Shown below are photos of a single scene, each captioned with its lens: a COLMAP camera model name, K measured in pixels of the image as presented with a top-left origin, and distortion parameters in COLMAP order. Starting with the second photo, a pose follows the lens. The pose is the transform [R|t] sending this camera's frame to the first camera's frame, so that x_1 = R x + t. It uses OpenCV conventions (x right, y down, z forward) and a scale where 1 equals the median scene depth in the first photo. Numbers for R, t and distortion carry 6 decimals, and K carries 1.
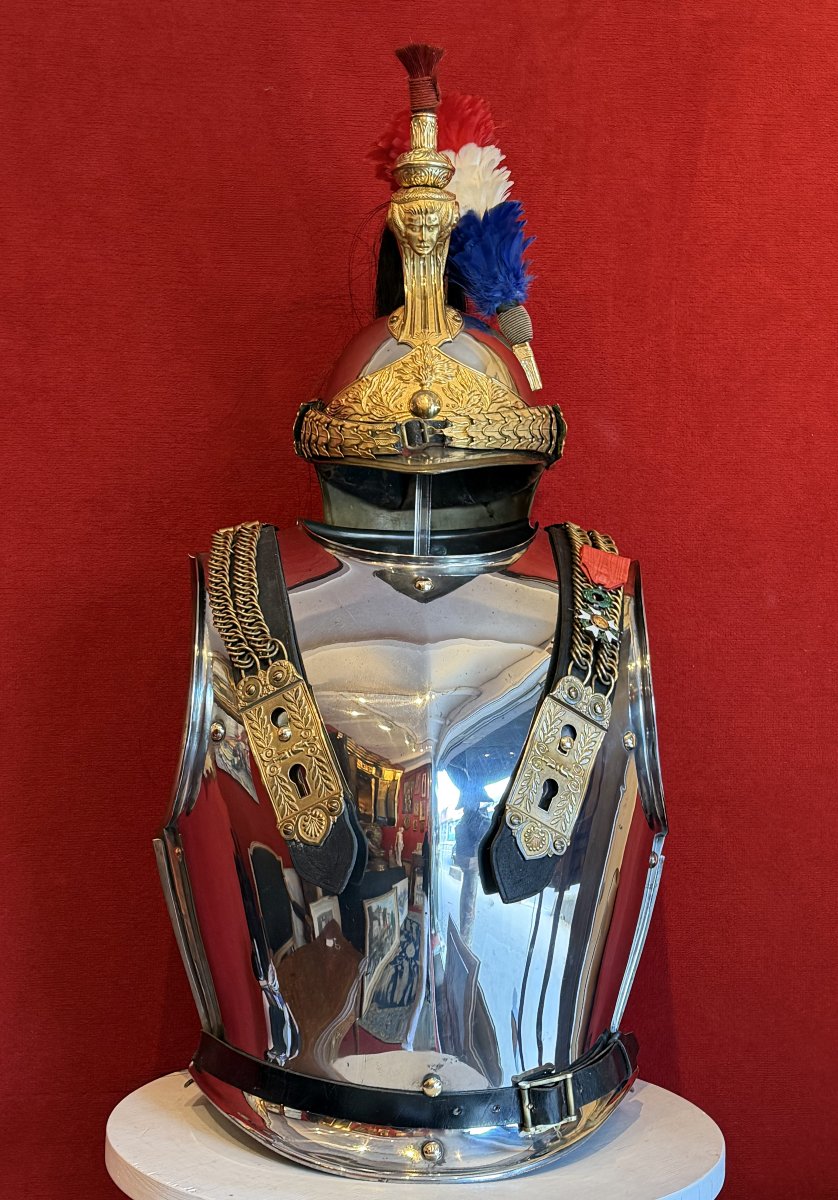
lens RADIAL K [[1733.3, 0, 411.0], [0, 1733.3, 609.5], [0, 0, 1]] dist [0.174031, 0.000000]
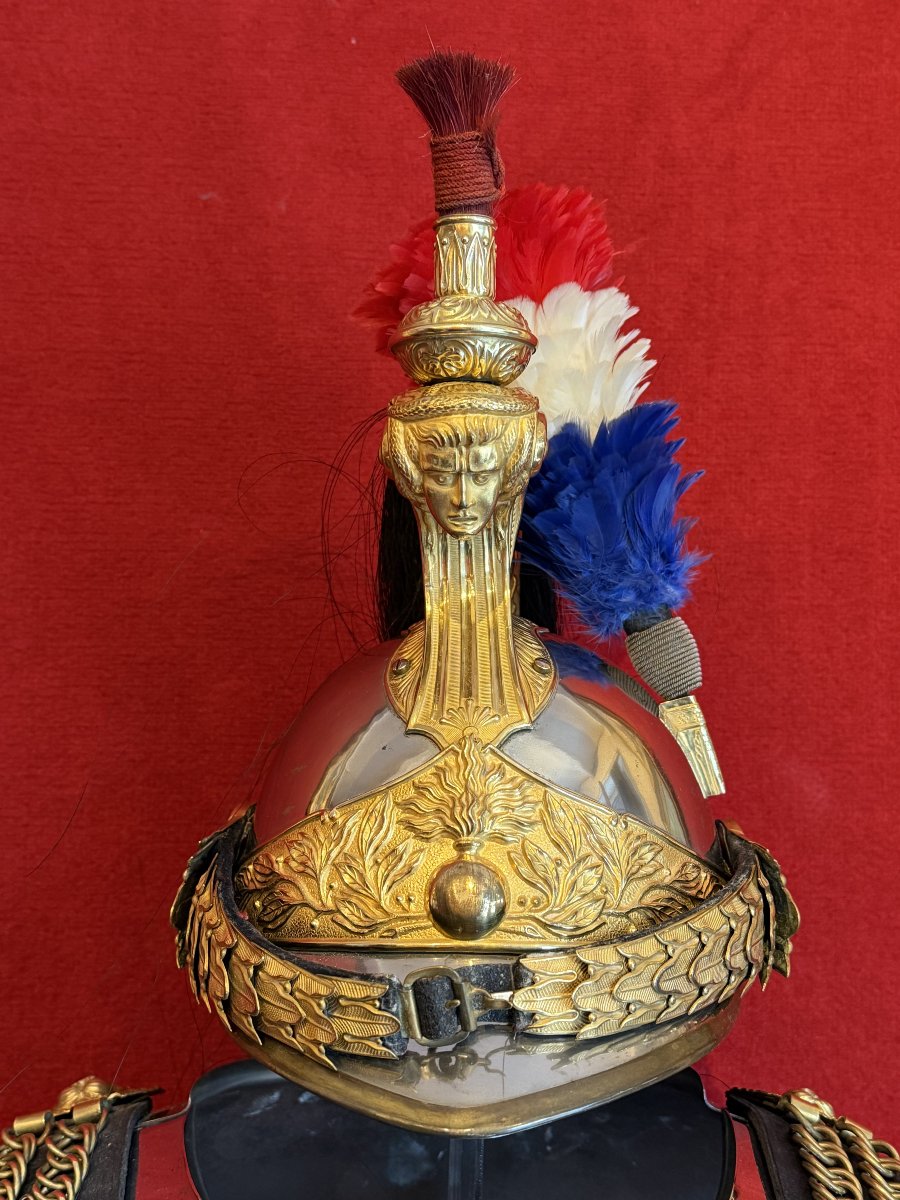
lens RADIAL K [[1513.4, 0, 448.5], [0, 1513.4, 599.1], [0, 0, 1]] dist [0.163757, 0.000000]
pose [[0.999632, -0.000892, -0.027130, 0.011076], [-0.000785, 0.998093, -0.061721, -0.136073], [0.027133, 0.061720, 0.997725, 0.520280]]
